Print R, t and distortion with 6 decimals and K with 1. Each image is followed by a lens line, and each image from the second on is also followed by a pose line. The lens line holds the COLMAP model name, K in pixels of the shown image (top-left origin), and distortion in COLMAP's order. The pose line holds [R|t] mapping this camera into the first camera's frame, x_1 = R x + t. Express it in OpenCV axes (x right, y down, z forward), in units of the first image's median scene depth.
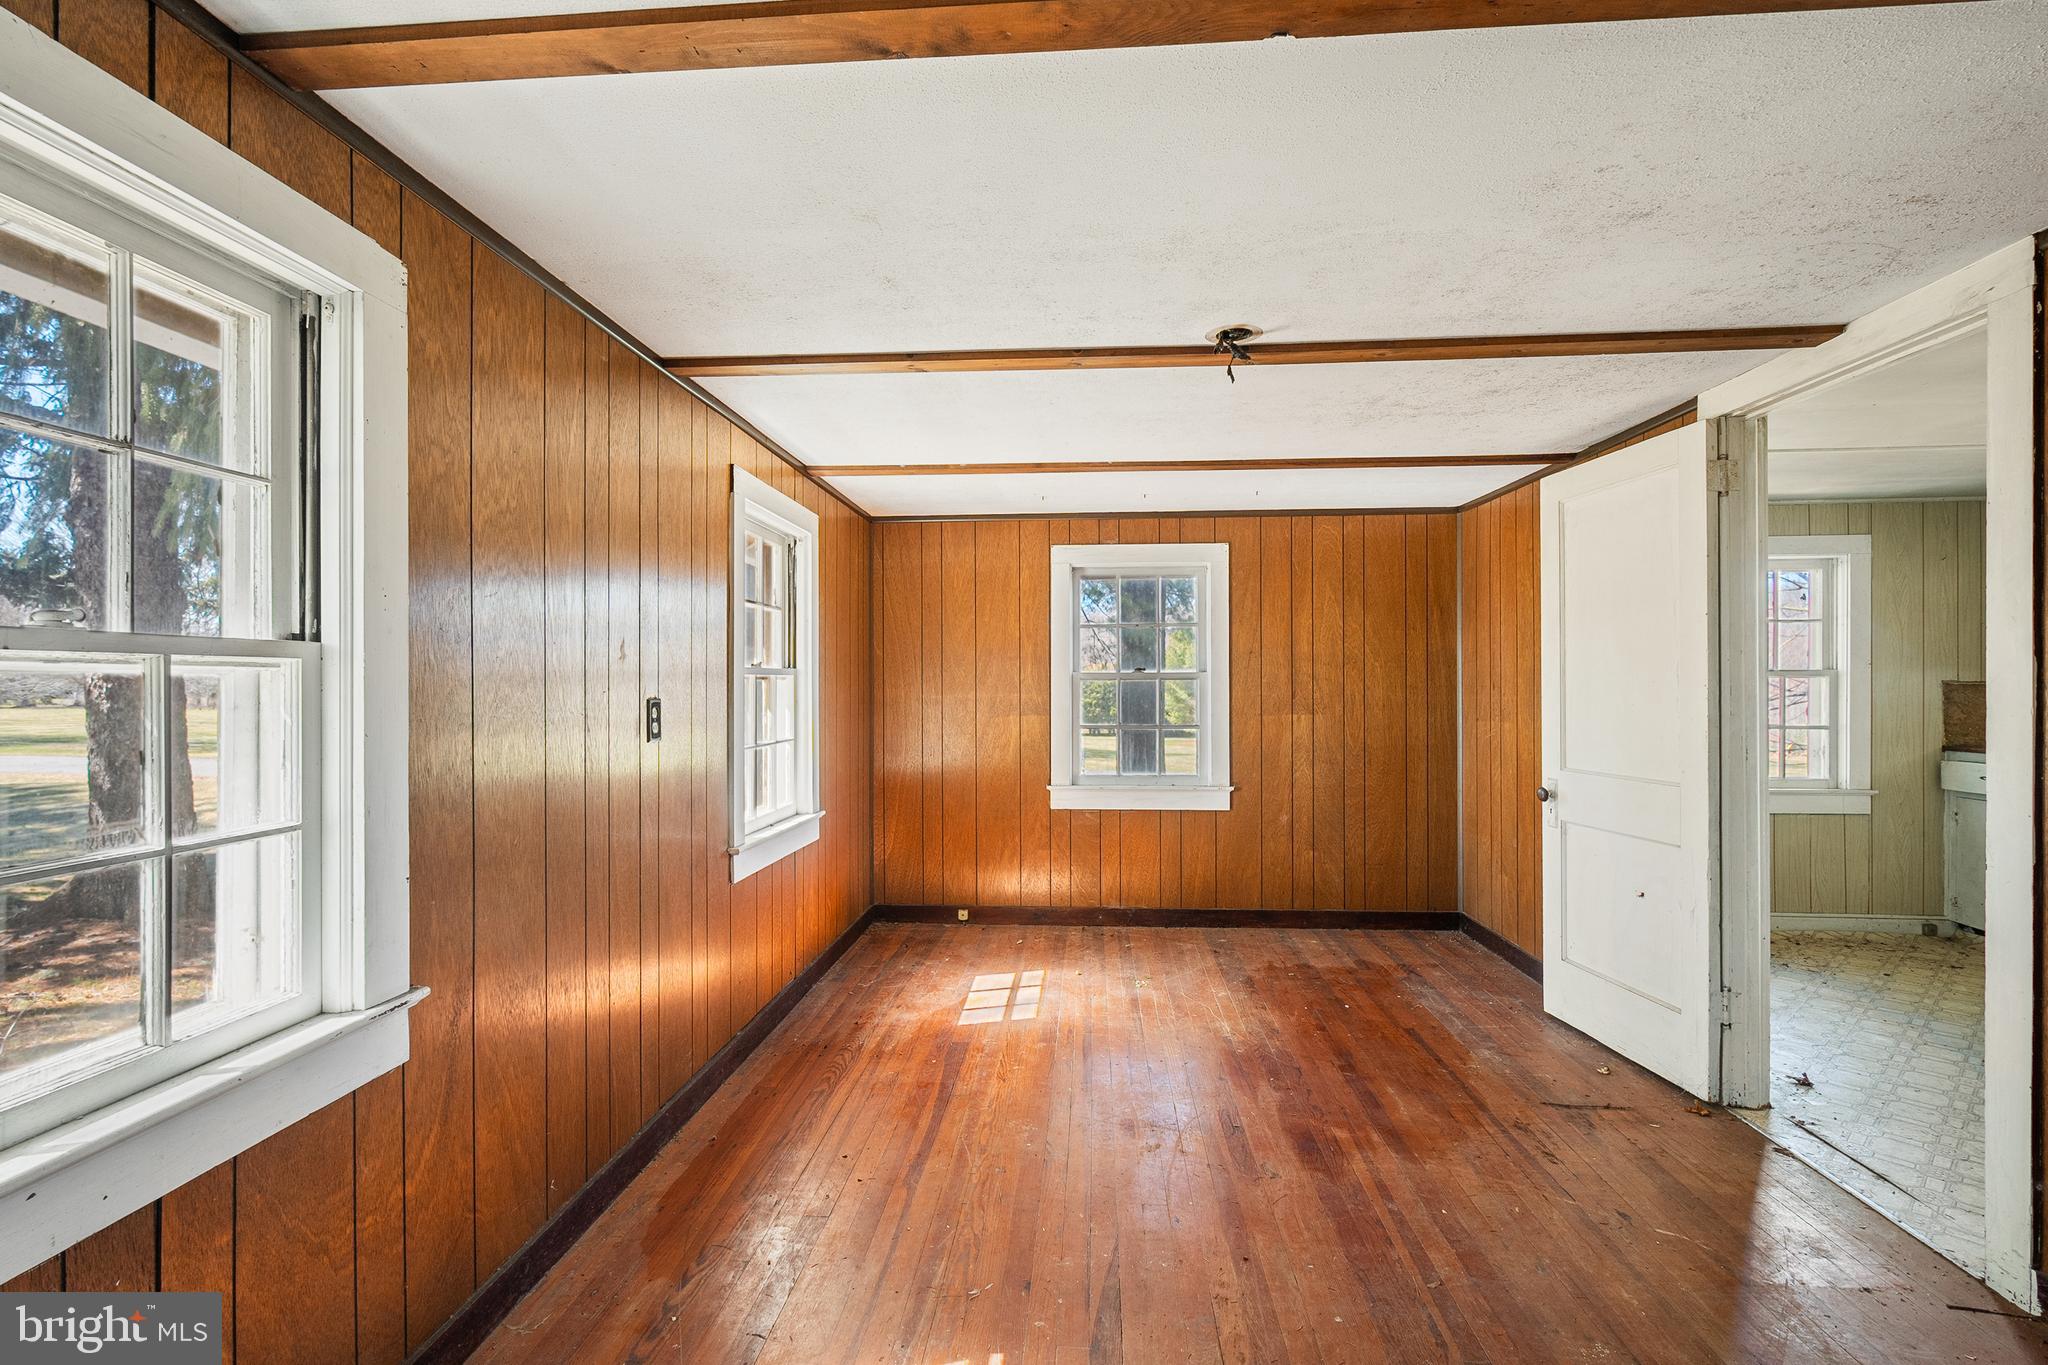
lens RADIAL K [[933.6, 0, 1024.0], [0, 933.6, 682.5], [0, 0, 1]] dist [0.001659, 0.000017]
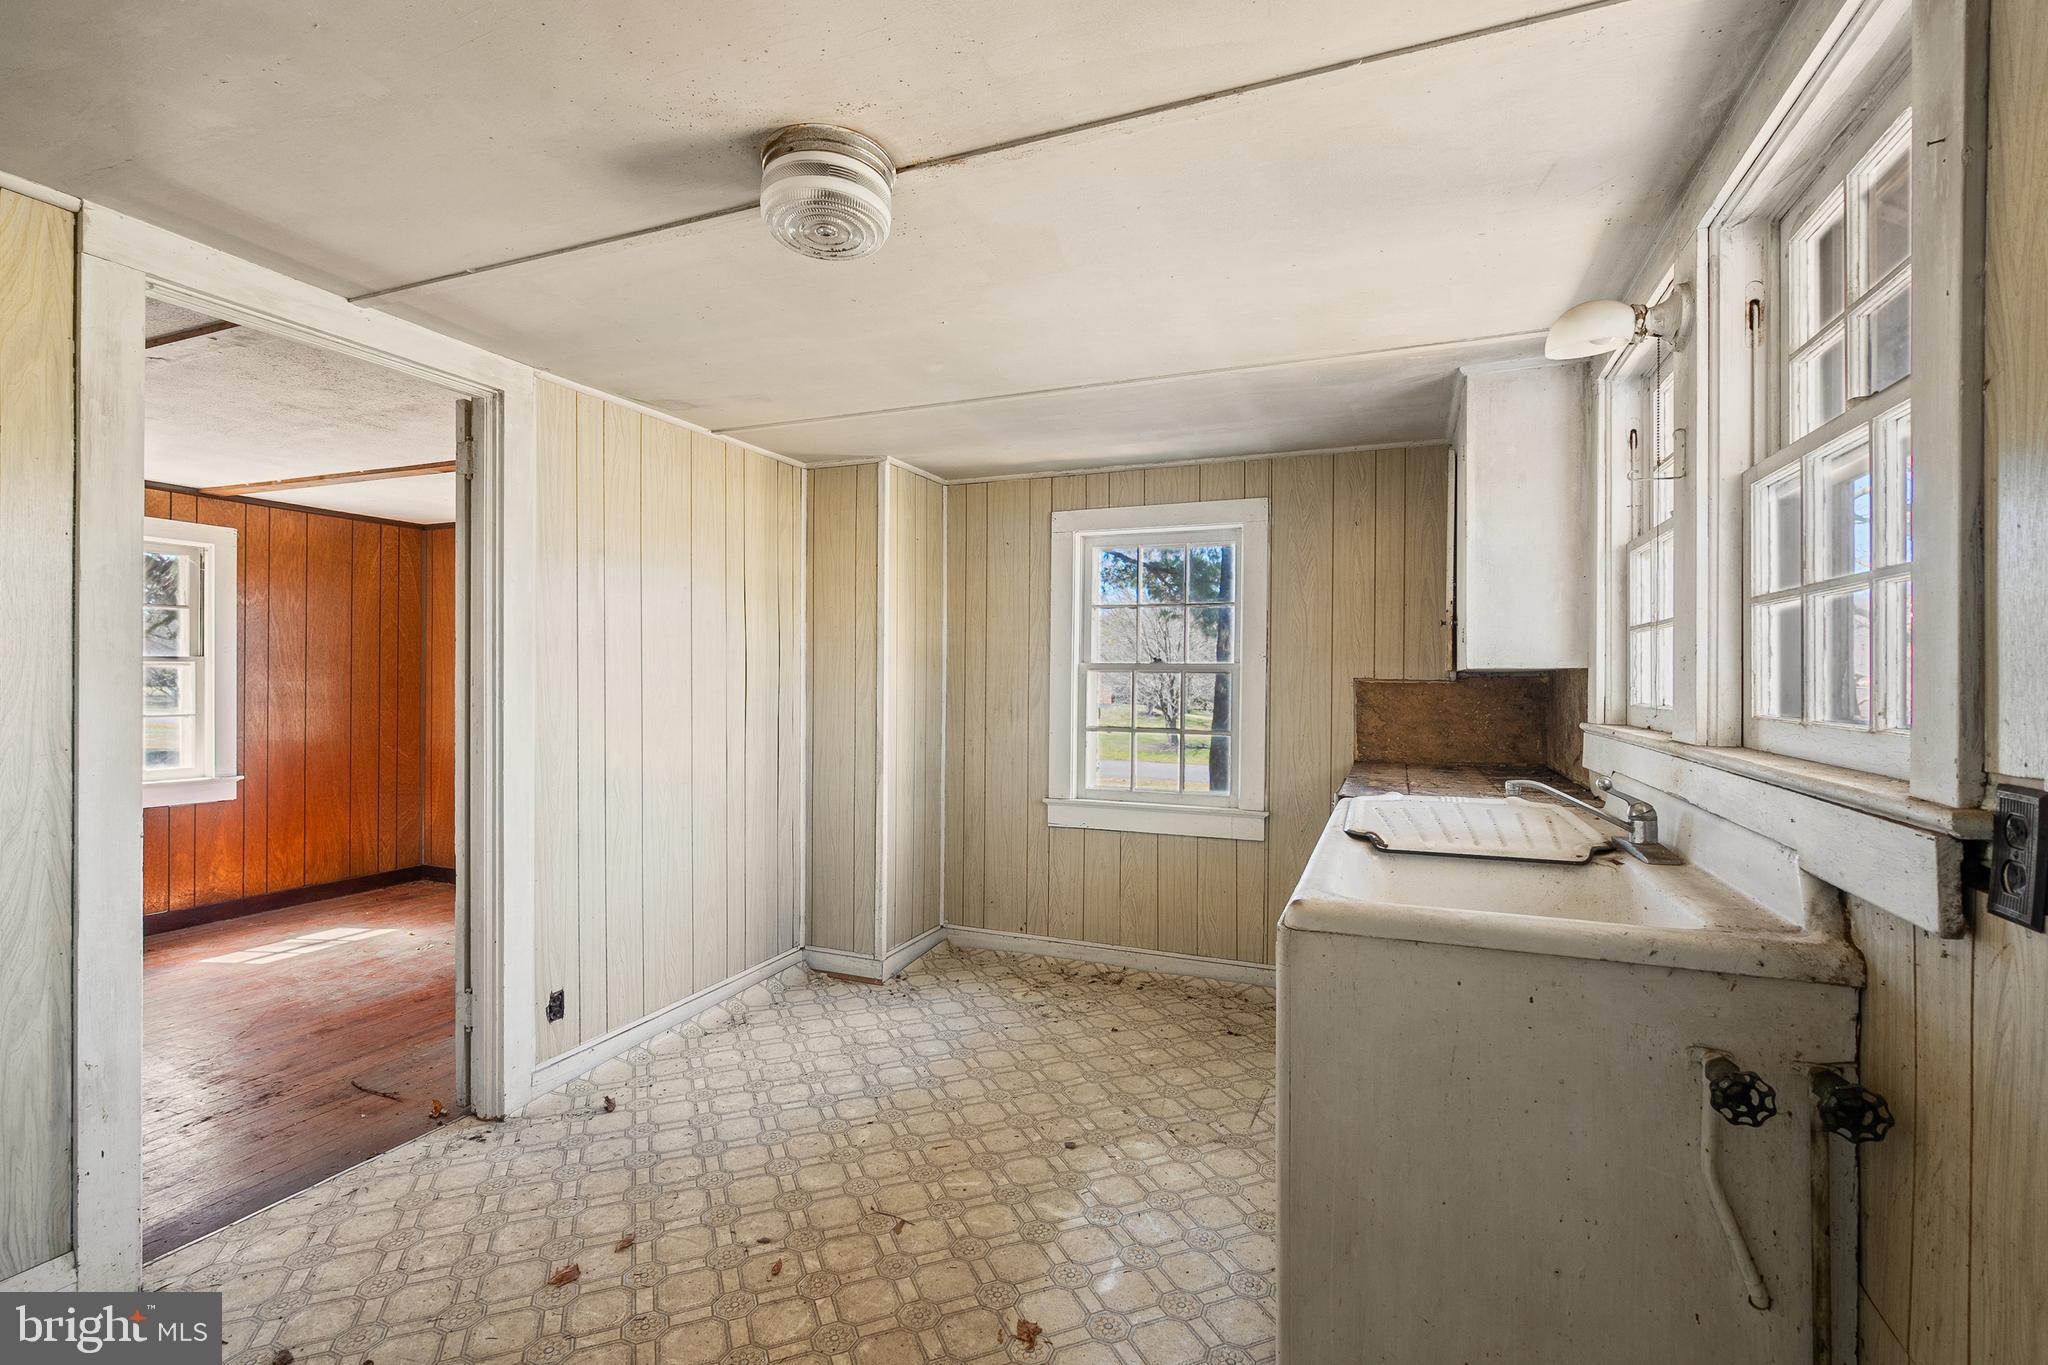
lens RADIAL K [[933.6, 0, 1024.0], [0, 933.6, 682.5], [0, 0, 1]] dist [0.001659, 0.000017]
pose [[0.953724, 0.017612, -0.300169, 0.952865], [-0.017067, 0.999845, 0.004436, 0.002842], [0.300200, 0.000892, 0.953876, 0.162123]]
